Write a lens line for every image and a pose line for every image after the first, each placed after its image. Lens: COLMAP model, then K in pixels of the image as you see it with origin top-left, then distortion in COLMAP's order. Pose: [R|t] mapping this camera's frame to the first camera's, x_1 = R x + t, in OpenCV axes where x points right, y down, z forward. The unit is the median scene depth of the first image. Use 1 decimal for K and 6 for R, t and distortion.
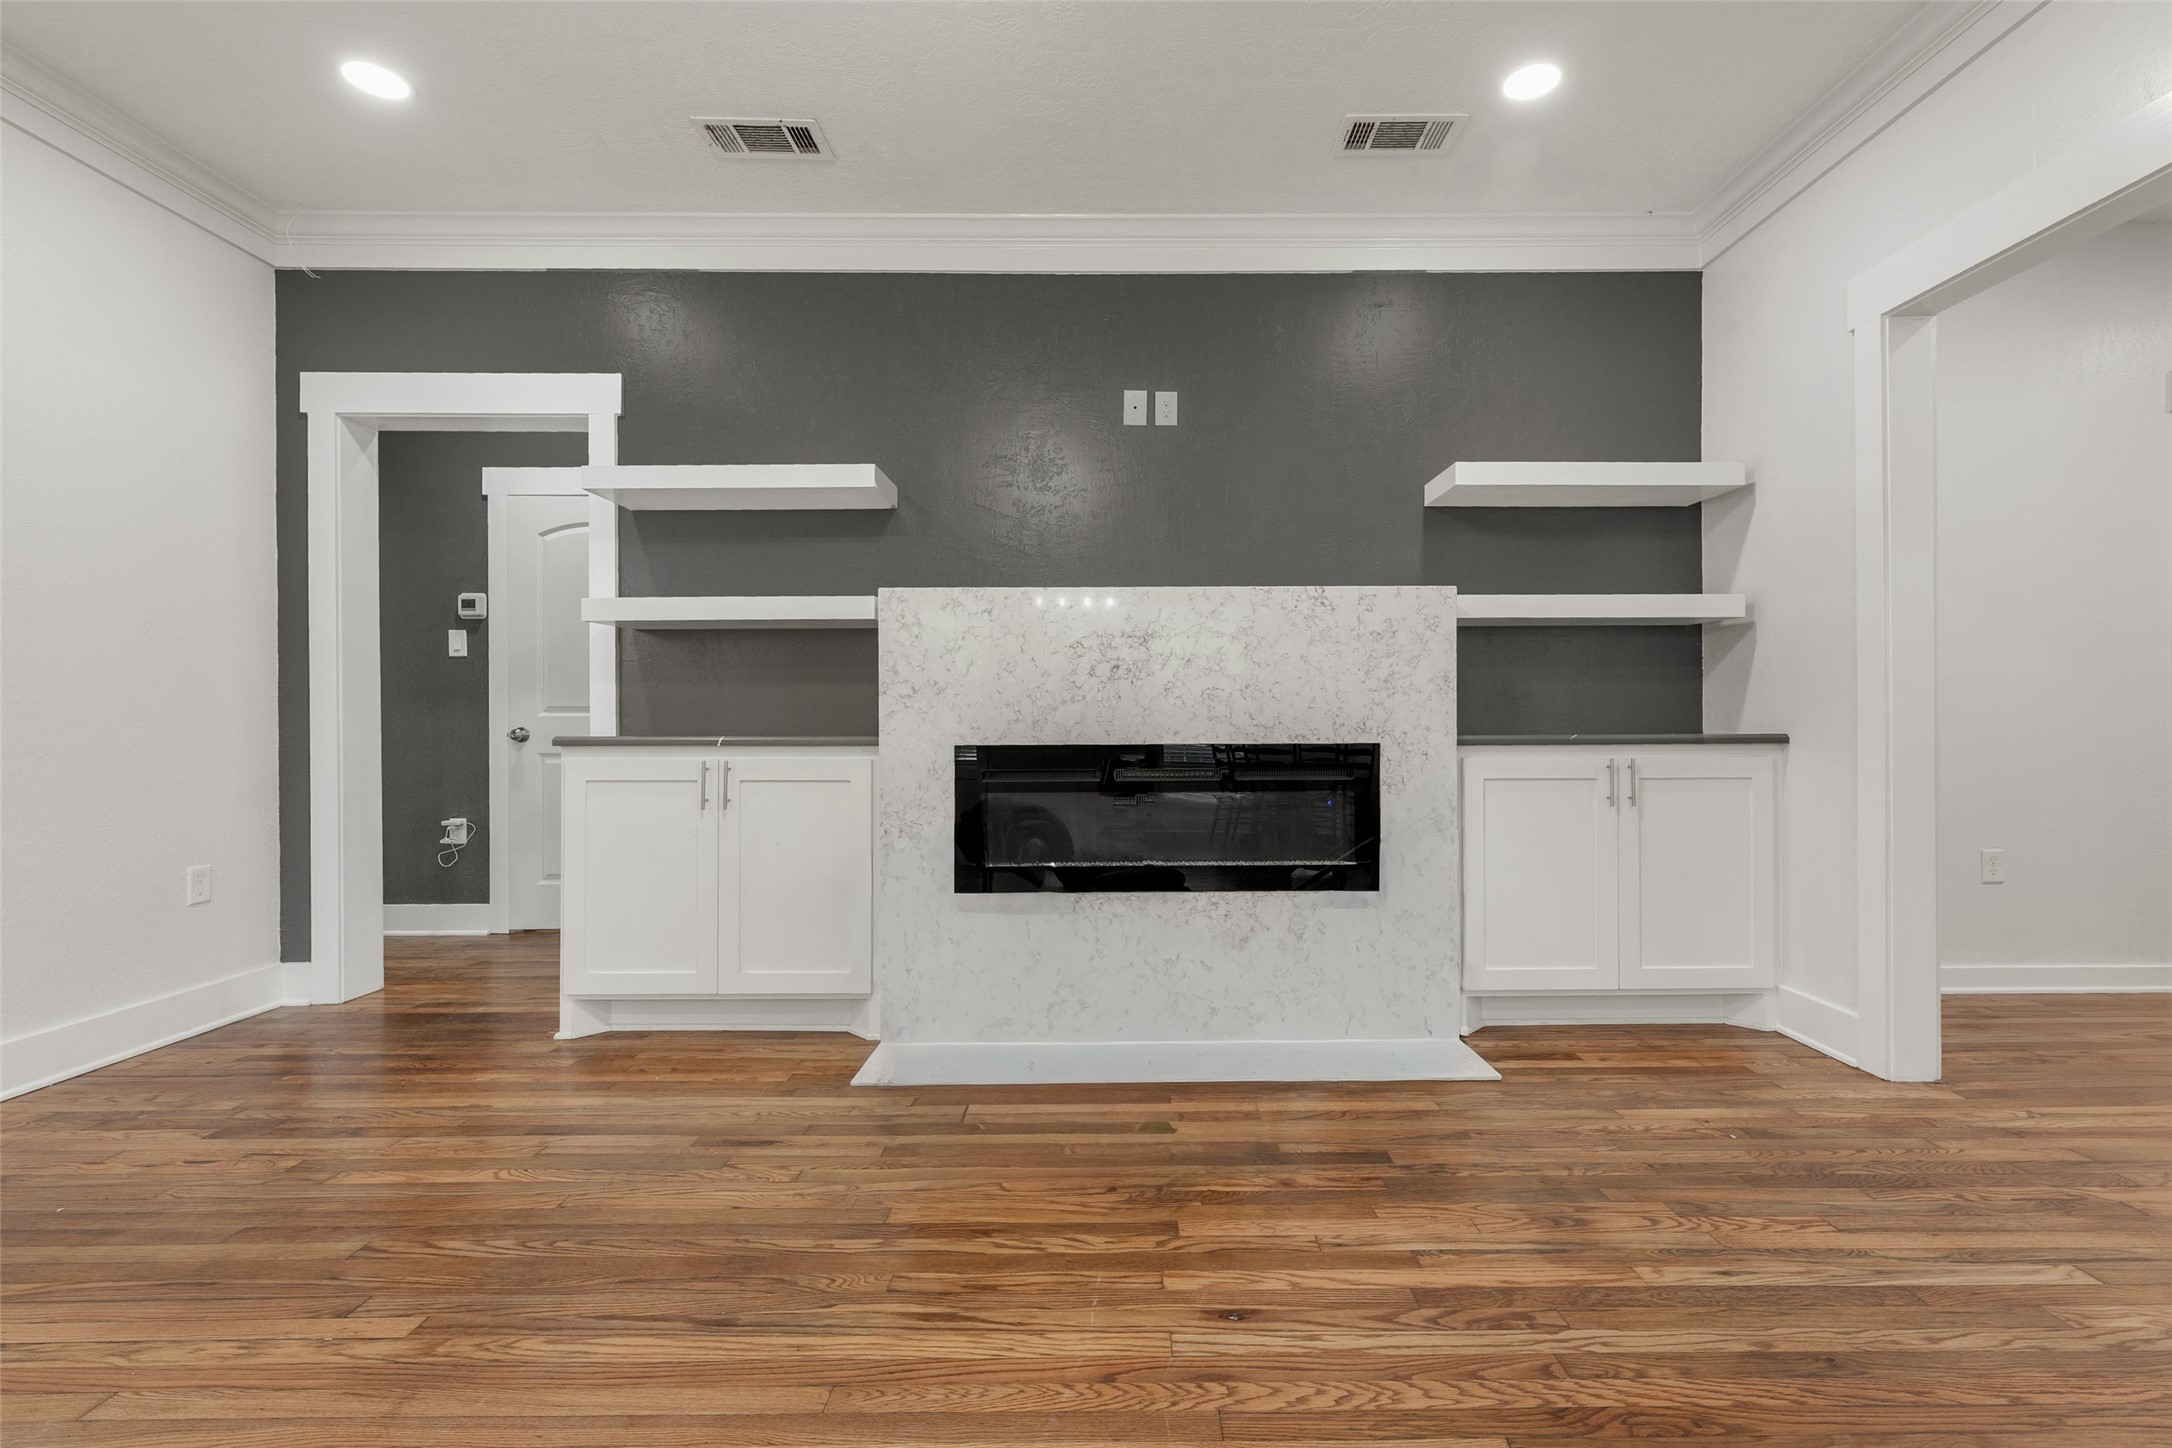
lens RADIAL K [[1032.6, 0, 1086.0], [0, 1032.6, 724.0], [0, 0, 1]] dist [0.002109, 0.000048]
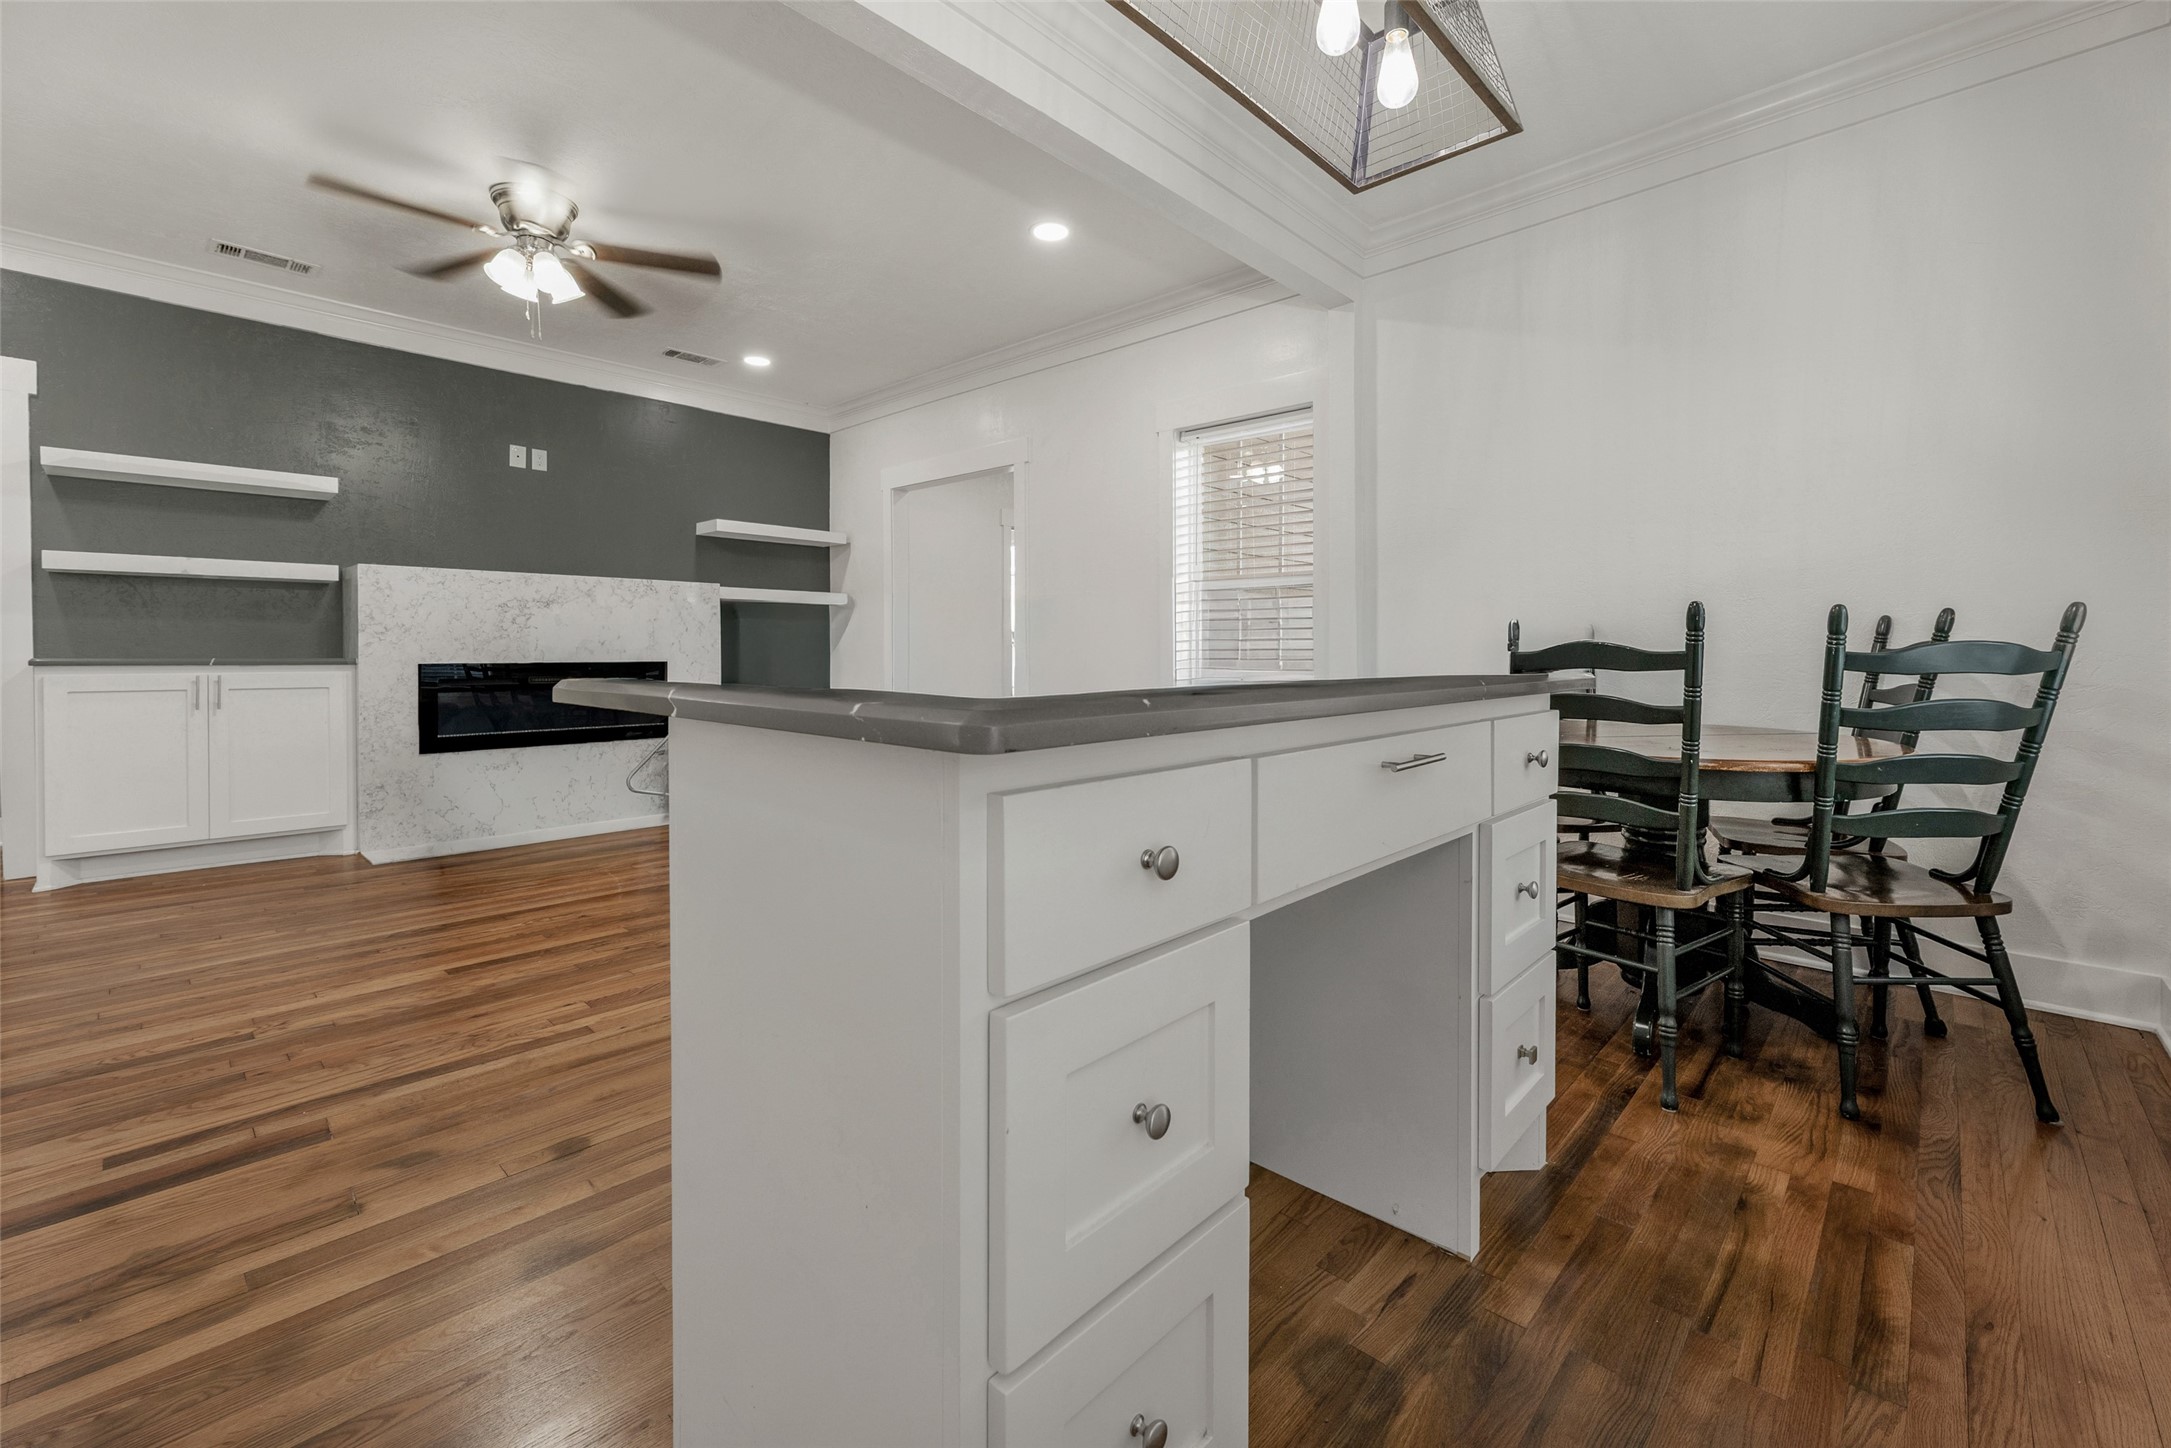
lens RADIAL K [[899.1, 0, 1056.1], [0, 899.1, 670.4], [0, 0, 1]] dist [-0.000977, -0.000023]
pose [[0.723154, -0.008856, 0.690630, -0.368904], [-0.003924, 0.999849, 0.016929, 0.002944], [-0.690675, -0.014952, 0.723011, -0.706421]]
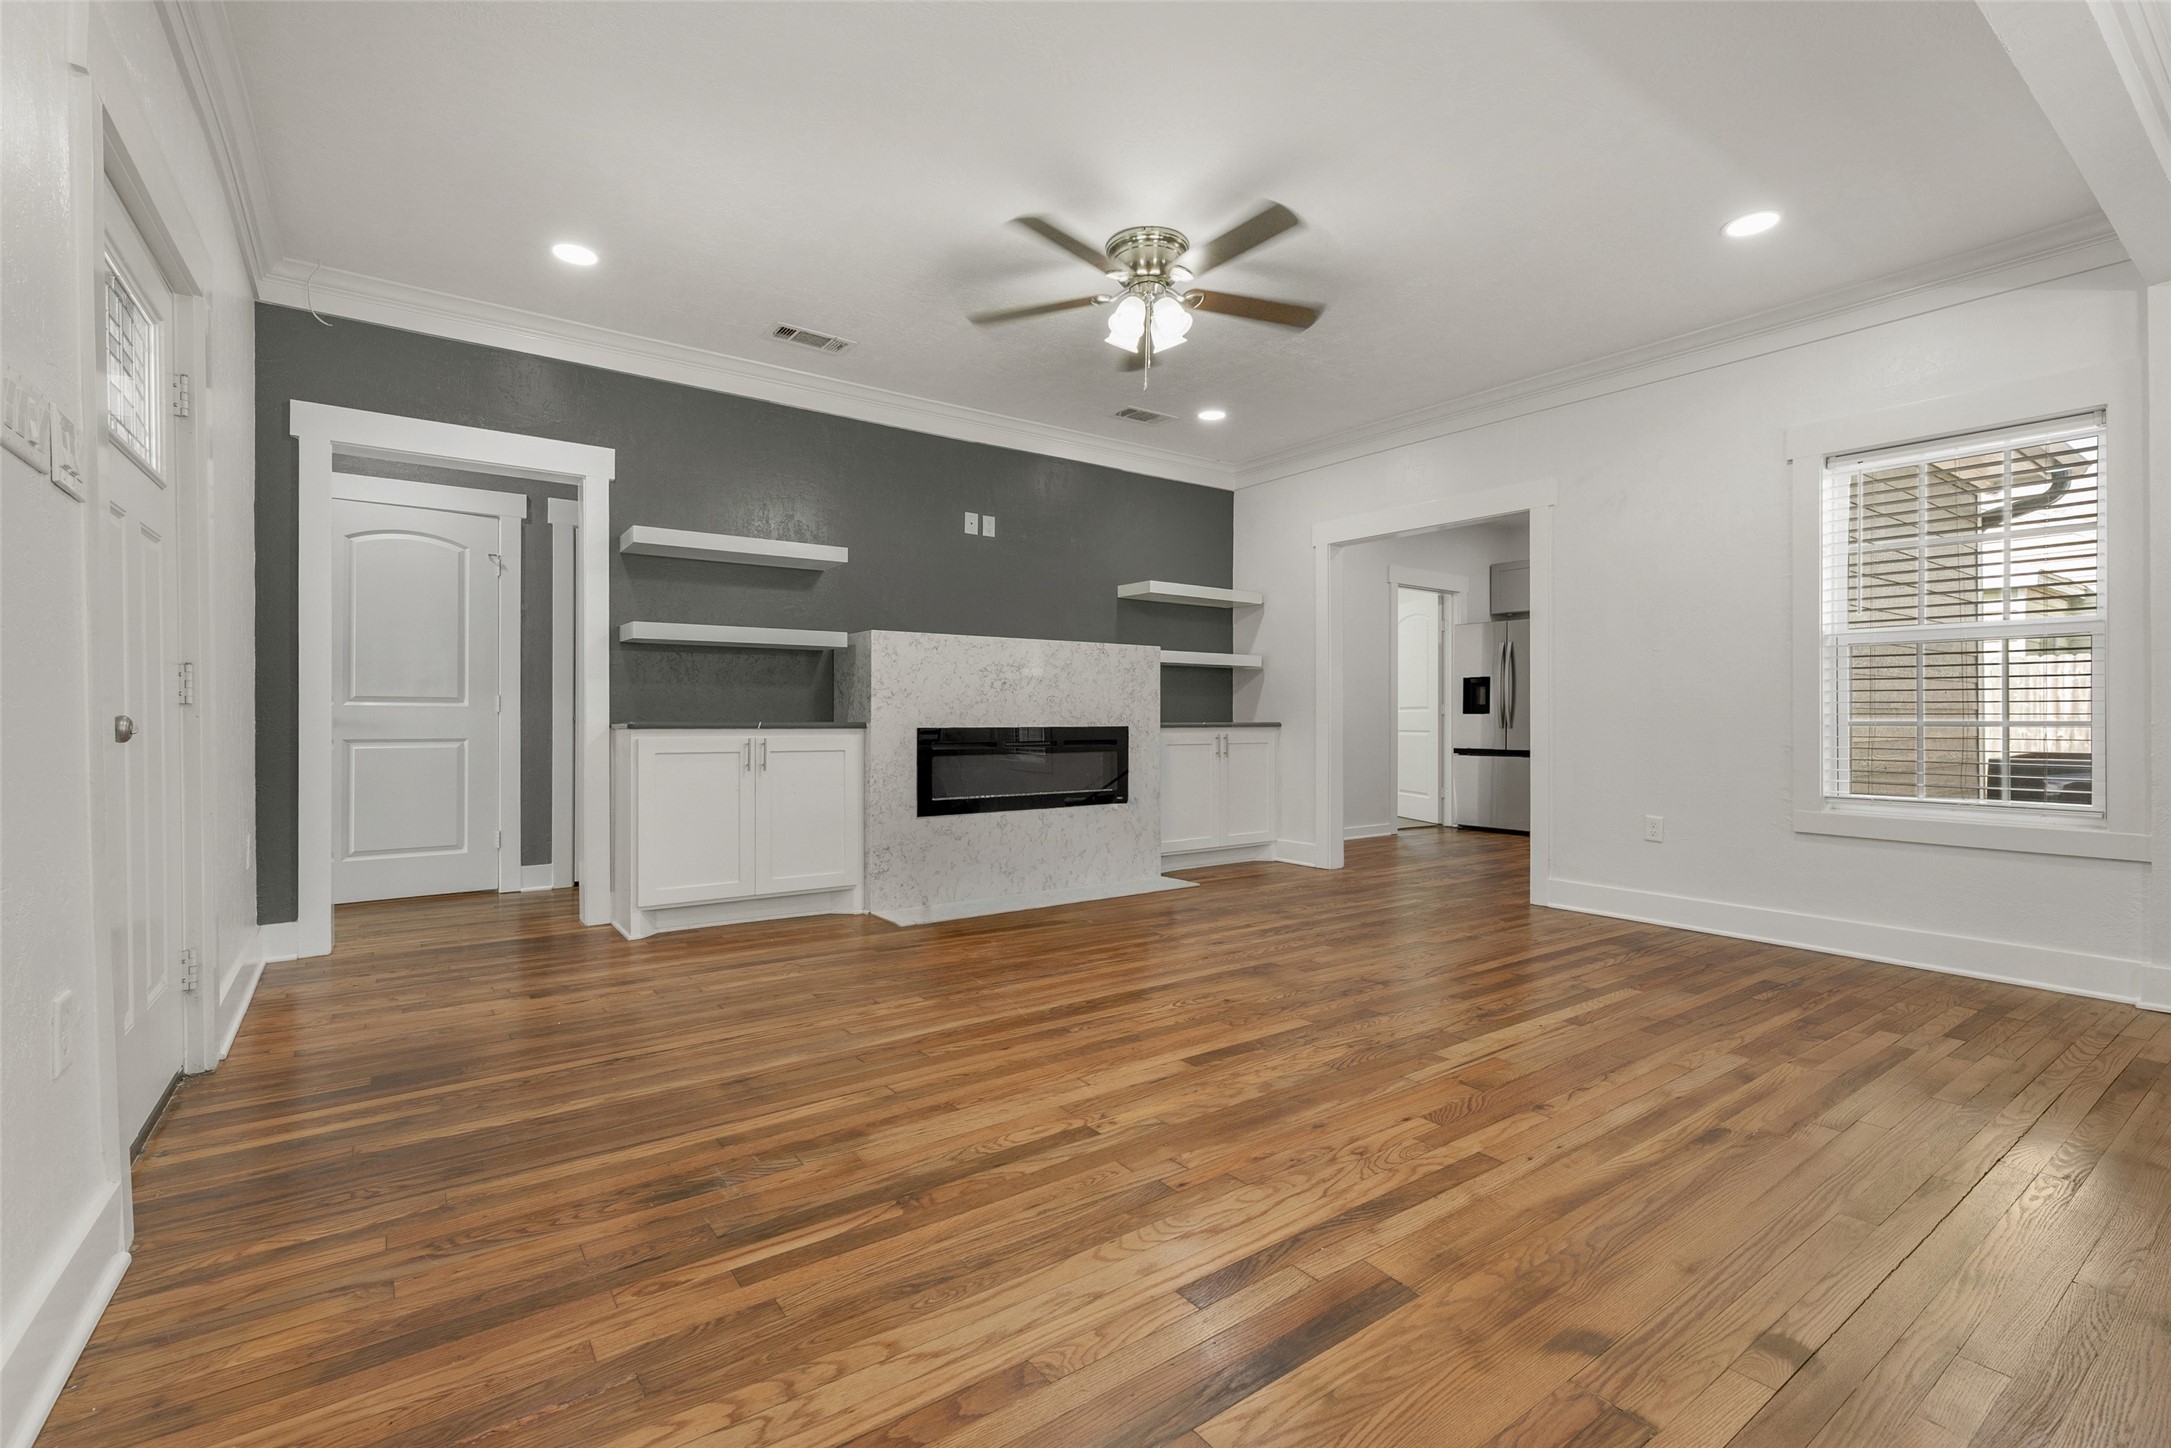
lens RADIAL K [[901.7, 0, 1086.8], [0, 901.7, 715.3], [0, 0, 1]] dist [-0.000824, -0.000125]
pose [[0.839807, 0.007119, 0.542839, -0.665666], [-0.005368, 0.999974, -0.004810, 0.006091], [-0.542859, 0.001125, 0.839823, -0.354443]]
